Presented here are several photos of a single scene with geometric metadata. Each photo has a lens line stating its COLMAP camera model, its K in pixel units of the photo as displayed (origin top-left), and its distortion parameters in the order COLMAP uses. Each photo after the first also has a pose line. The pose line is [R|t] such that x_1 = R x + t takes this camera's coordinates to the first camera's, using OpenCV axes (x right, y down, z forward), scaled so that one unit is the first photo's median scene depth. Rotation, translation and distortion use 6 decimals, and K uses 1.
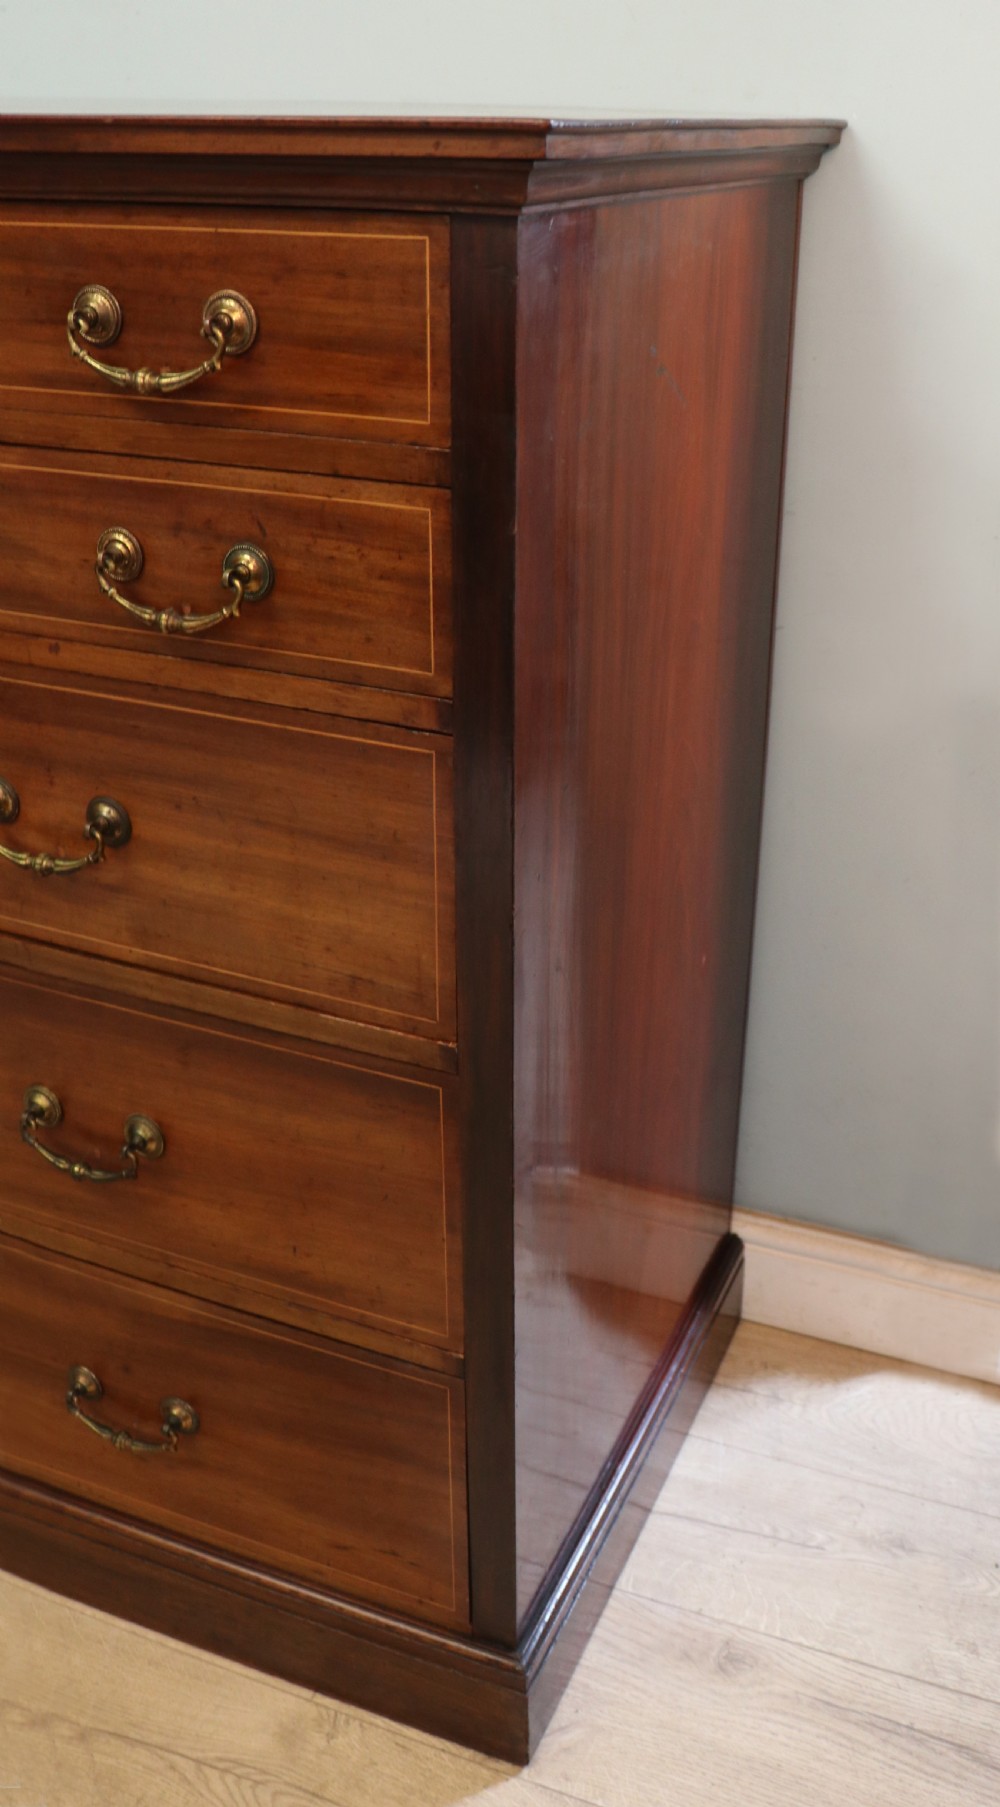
lens RADIAL K [[1680.7, 0, 600.0], [0, 1680.7, 844.0], [0, 0, 1]] dist [-0.148796, 0.000000]
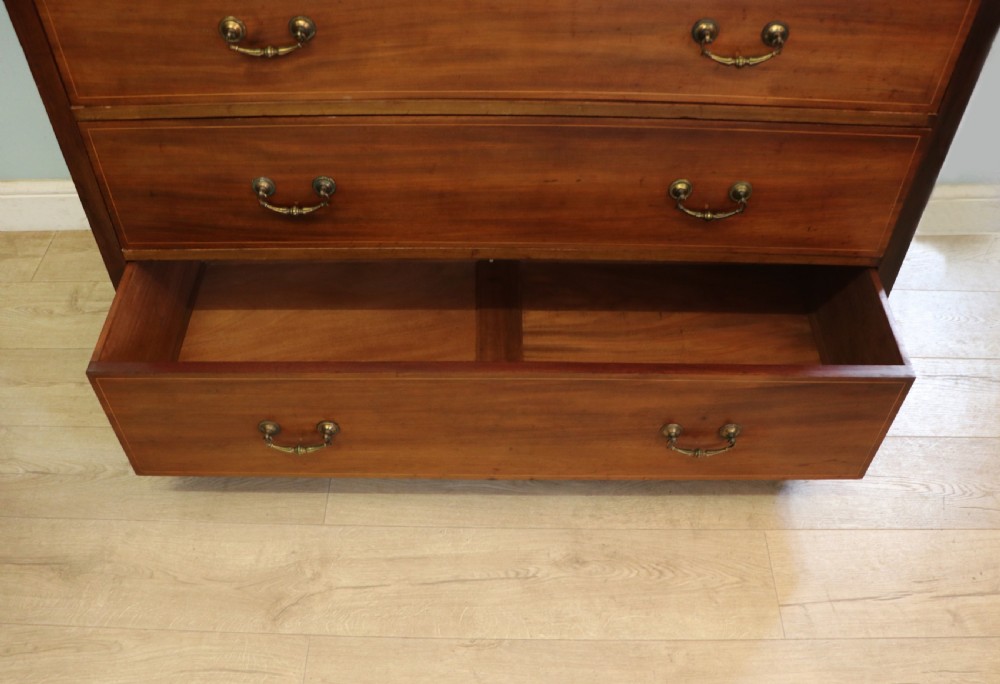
lens RADIAL K [[941.7, 0, 474.6], [0, 941.7, 422.7], [0, 0, 1]] dist [-0.115455, 0.000000]
pose [[0.942153, -0.276849, 0.188950, -1.023313], [0.169948, 0.880452, 0.442631, -0.154749], [-0.288903, -0.384915, 0.876570, -0.022266]]
